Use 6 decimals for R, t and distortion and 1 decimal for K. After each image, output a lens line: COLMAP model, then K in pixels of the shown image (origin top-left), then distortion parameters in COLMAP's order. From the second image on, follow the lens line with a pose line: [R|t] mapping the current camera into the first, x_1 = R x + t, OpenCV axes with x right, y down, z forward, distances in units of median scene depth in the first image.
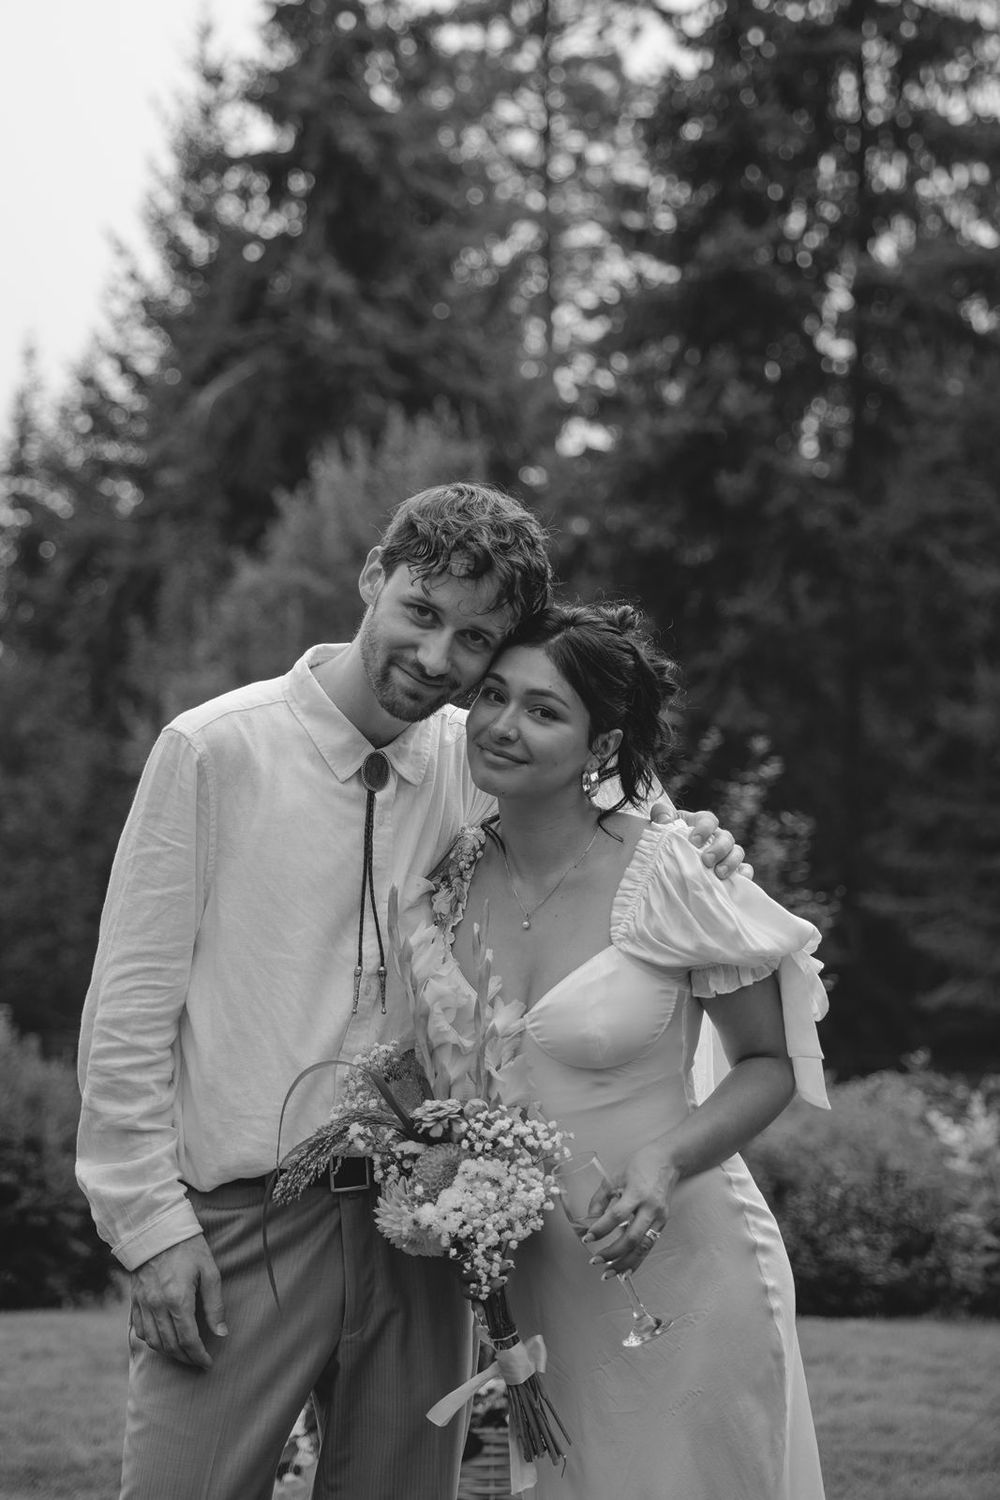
lens RADIAL K [[2985.2, 0, 500.0], [0, 2985.2, 750.0], [0, 0, 1]] dist [0.017087, -0.004599]
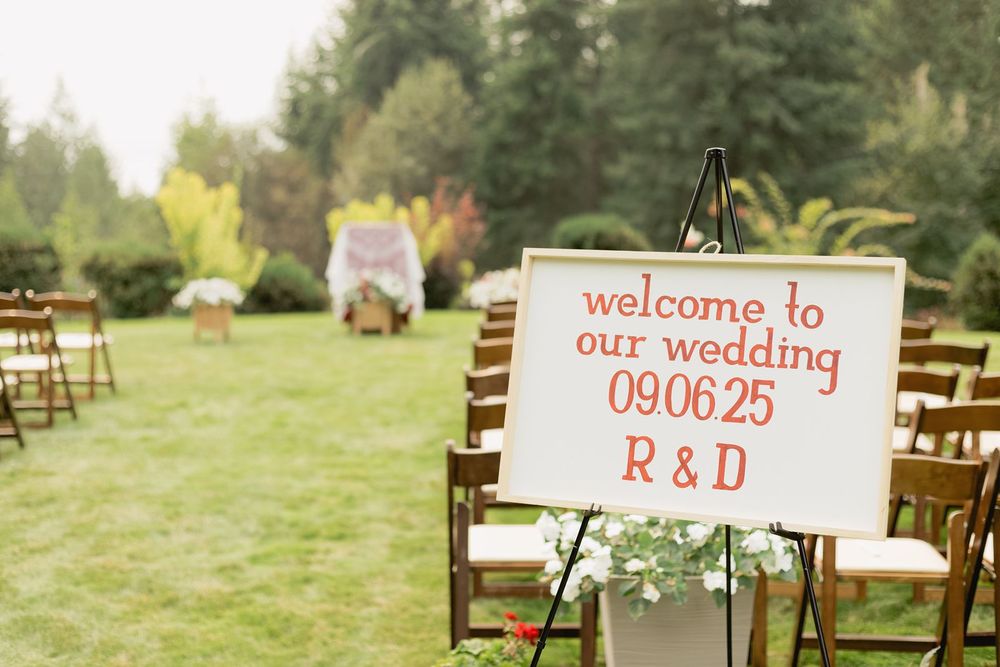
lens RADIAL K [[1384.4, 0, 500.0], [0, 1384.4, 333.5], [0, 0, 1]] dist [0.013050, -0.005393]
pose [[0.999891, -0.010071, -0.010755, 0.038146], [0.011201, 0.993774, 0.110848, -0.002783], [0.009572, -0.110956, 0.993779, -0.256846]]
